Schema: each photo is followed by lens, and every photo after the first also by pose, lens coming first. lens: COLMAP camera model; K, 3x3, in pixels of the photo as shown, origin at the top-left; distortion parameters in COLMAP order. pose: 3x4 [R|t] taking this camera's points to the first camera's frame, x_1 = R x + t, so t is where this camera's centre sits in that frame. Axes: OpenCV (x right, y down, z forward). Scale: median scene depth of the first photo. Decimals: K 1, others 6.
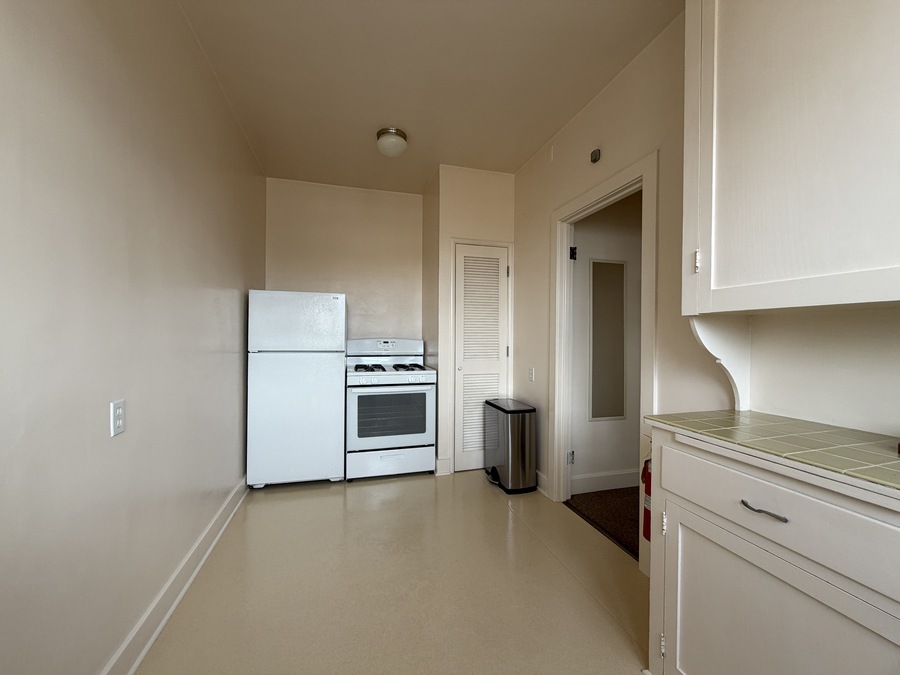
lens RADIAL K [[355.4, 0, 448.3], [0, 355.4, 336.3], [0, 0, 1]] dist [-0.000448, -0.000709]
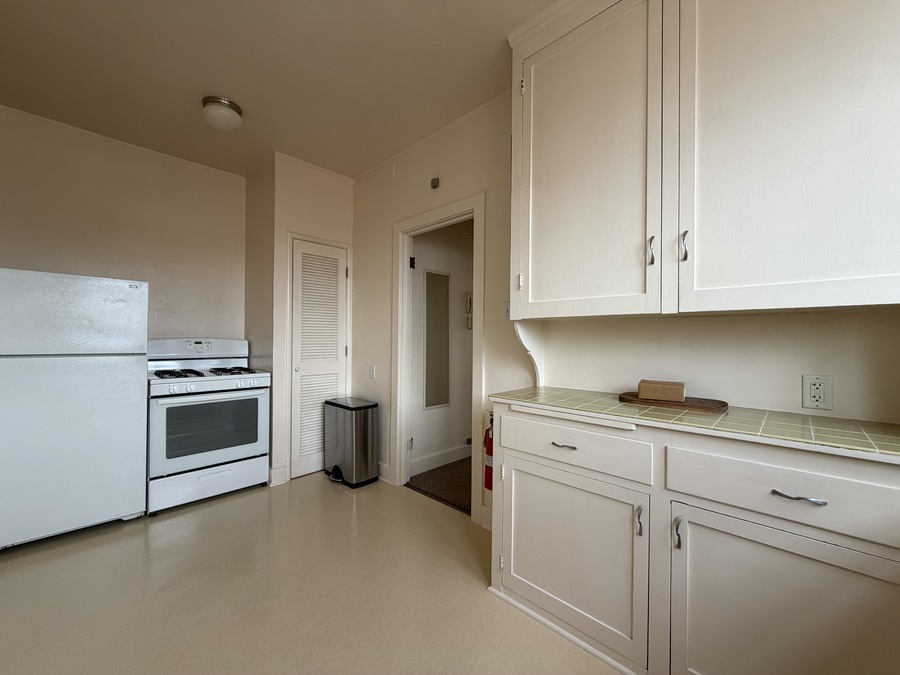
lens RADIAL K [[355.4, 0, 447.2], [0, 355.4, 336.5], [0, 0, 1]] dist [-0.000448, -0.000709]
pose [[0.866426, 0.004509, 0.499285, -0.112875], [-0.002415, 0.999985, -0.004840, 0.005930], [-0.499300, 0.002988, 0.866424, -0.033547]]
